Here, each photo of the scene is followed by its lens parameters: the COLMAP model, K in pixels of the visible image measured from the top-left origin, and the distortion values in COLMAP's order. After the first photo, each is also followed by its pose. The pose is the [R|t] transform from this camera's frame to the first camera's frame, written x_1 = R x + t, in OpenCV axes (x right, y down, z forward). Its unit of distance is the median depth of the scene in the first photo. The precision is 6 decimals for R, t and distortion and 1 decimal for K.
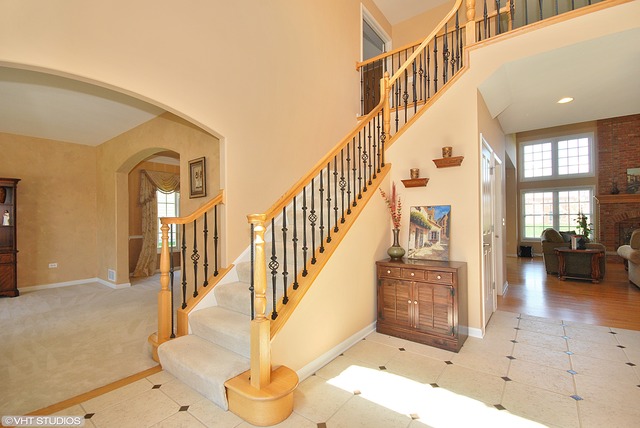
lens RADIAL K [[284.3, 0, 338.5], [0, 284.3, 218.9], [0, 0, 1]] dist [-0.003497, -0.000456]
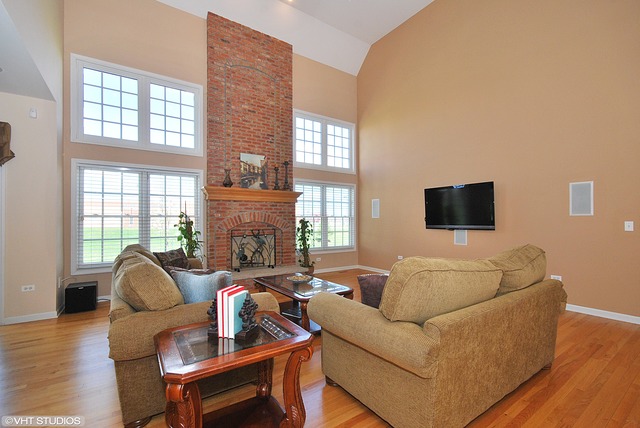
lens RADIAL K [[284.3, 0, 318.3], [0, 284.3, 217.4], [0, 0, 1]] dist [-0.003497, -0.000456]
pose [[0.330795, 0.012151, 0.943624, 0.376533], [-0.006411, 0.999923, -0.010628, -0.008664], [-0.943681, -0.002534, 0.330848, 0.522781]]
